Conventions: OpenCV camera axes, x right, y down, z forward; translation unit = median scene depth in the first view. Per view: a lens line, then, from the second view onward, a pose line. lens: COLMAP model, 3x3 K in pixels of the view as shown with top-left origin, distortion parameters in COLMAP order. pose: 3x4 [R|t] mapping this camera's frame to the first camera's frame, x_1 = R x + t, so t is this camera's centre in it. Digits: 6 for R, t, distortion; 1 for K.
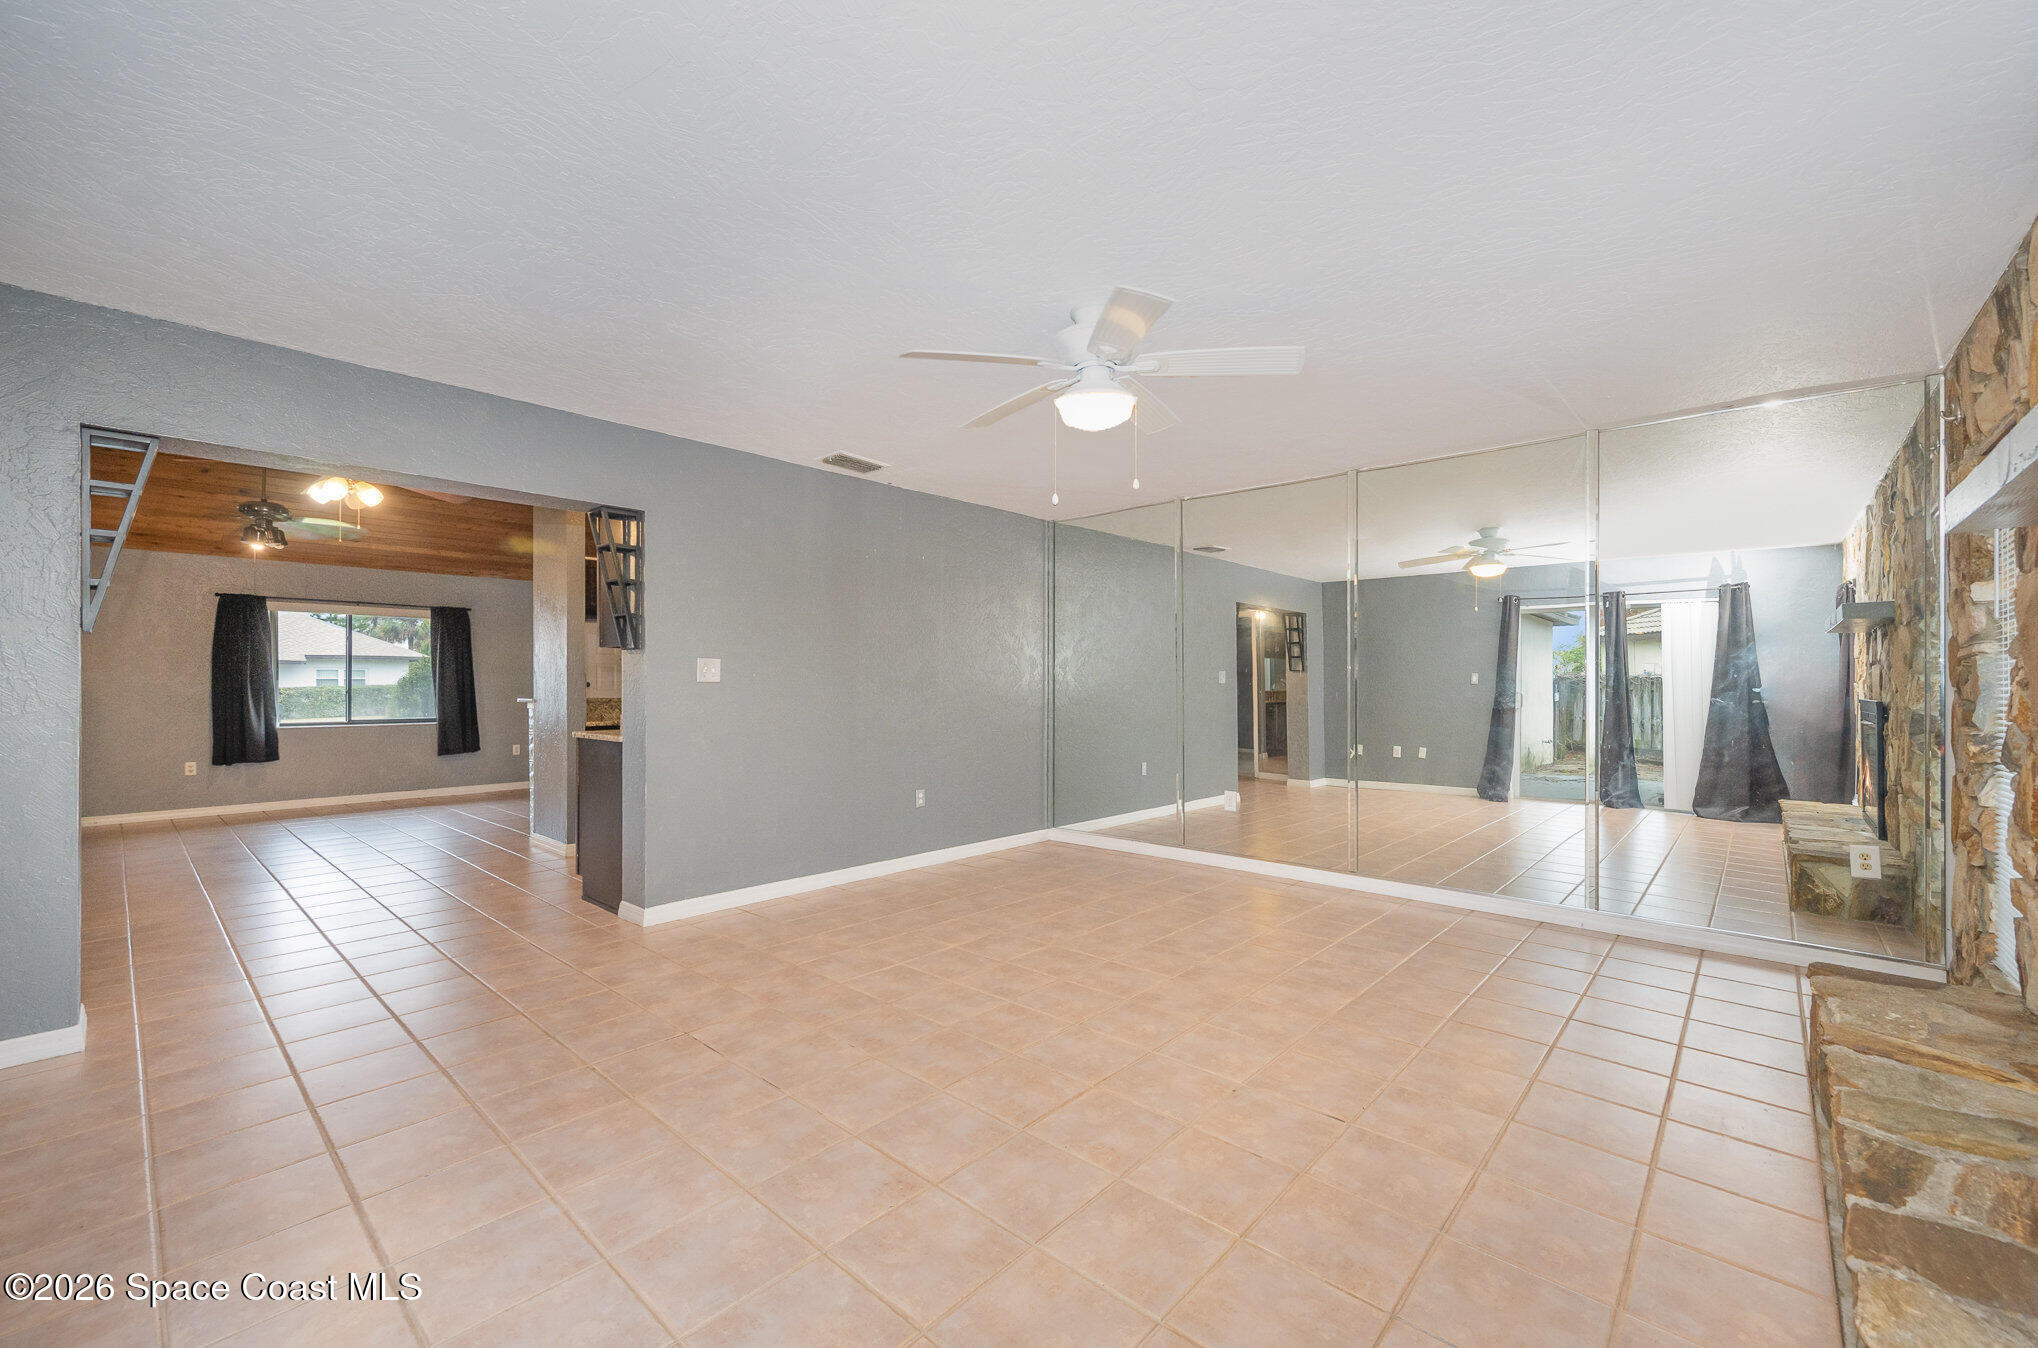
lens RADIAL K [[803.3, 0, 1030.8], [0, 803.3, 685.6], [0, 0, 1]] dist [0.001057, -0.000367]
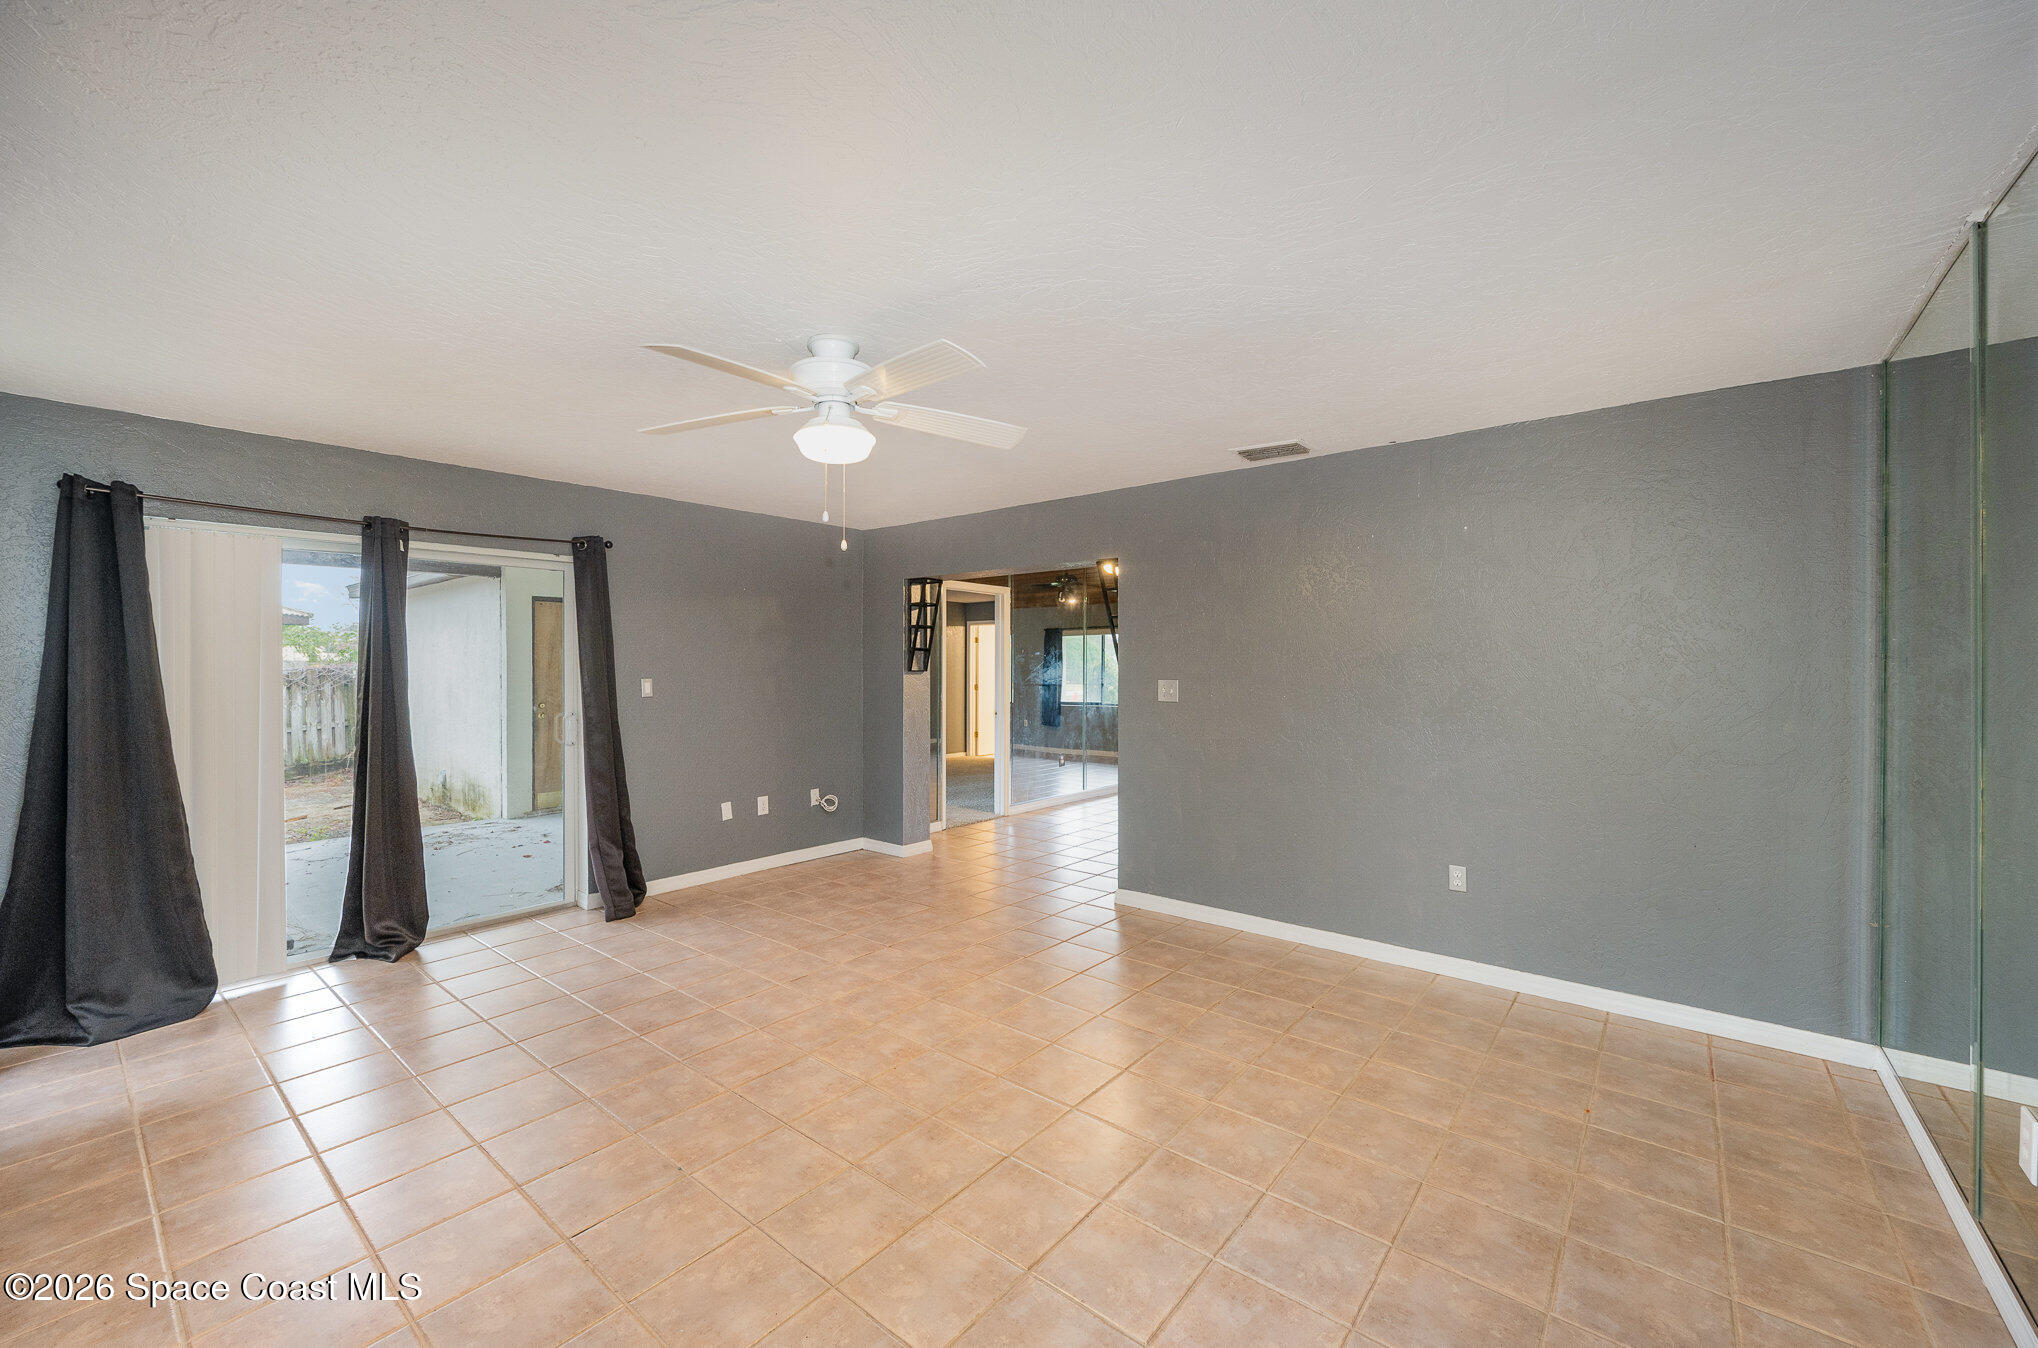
lens RADIAL K [[803.3, 0, 1018.5], [0, 803.3, 679.9], [0, 0, 1]] dist [0.001057, -0.000367]
pose [[0.054299, 0.015484, -0.998405, 0.967294], [-0.002180, 0.999879, 0.015388, -0.072684], [0.998522, 0.001341, 0.054326, 1.071699]]
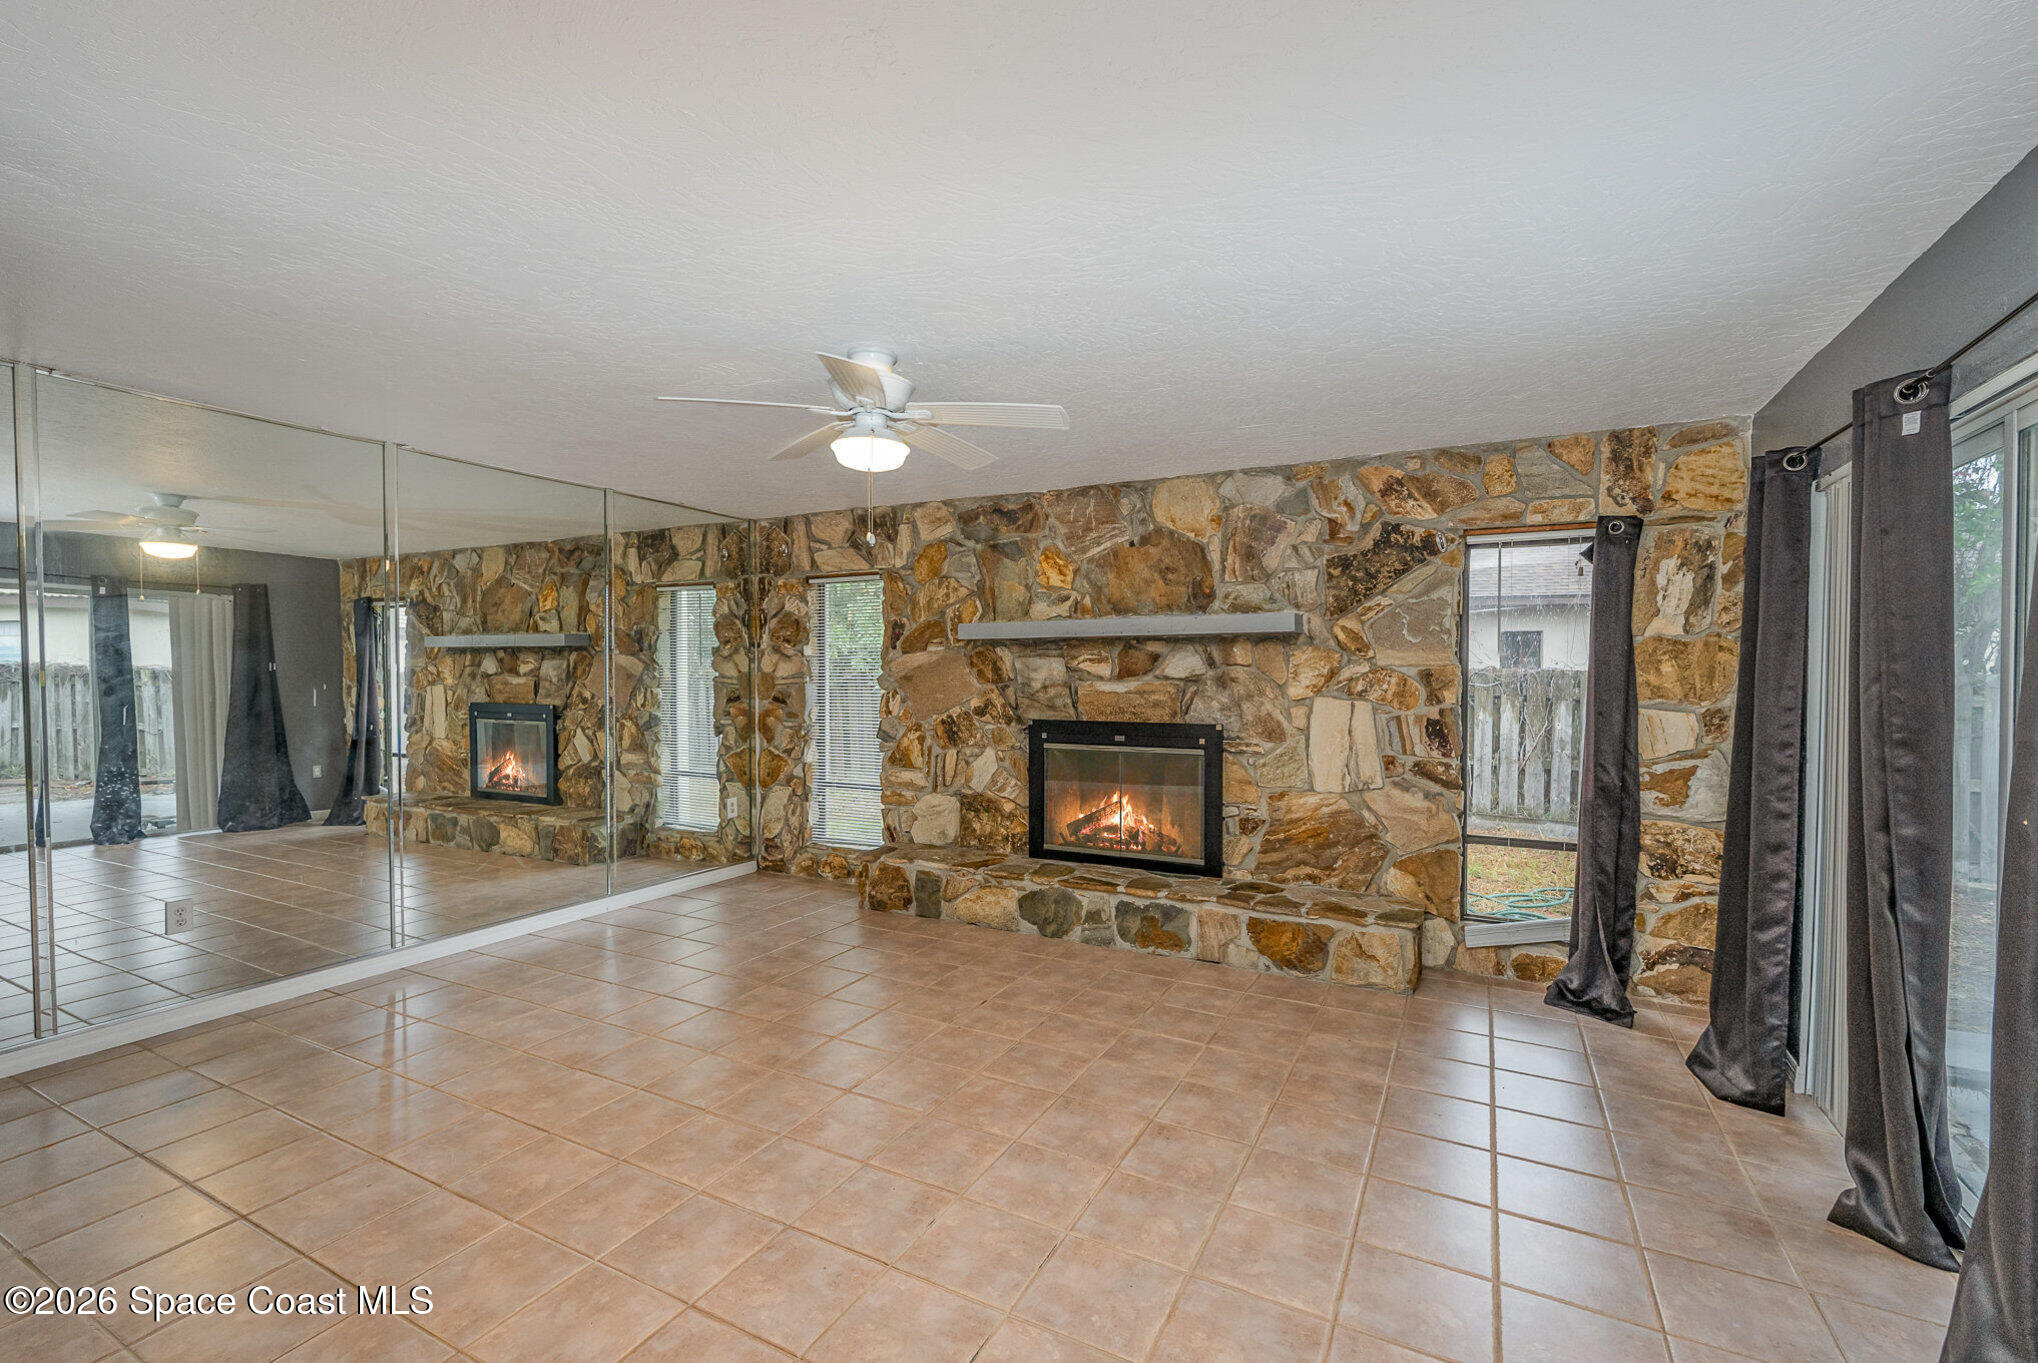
lens RADIAL K [[899.1, 0, 1016.6], [0, 899.1, 688.0], [0, 0, 1]] dist [0.007292, -0.000731]
pose [[-0.238285, -0.001736, 0.971194, -0.917859], [0.011158, 0.999928, 0.004525, -0.032276], [-0.971131, 0.011915, -0.238248, 0.991648]]
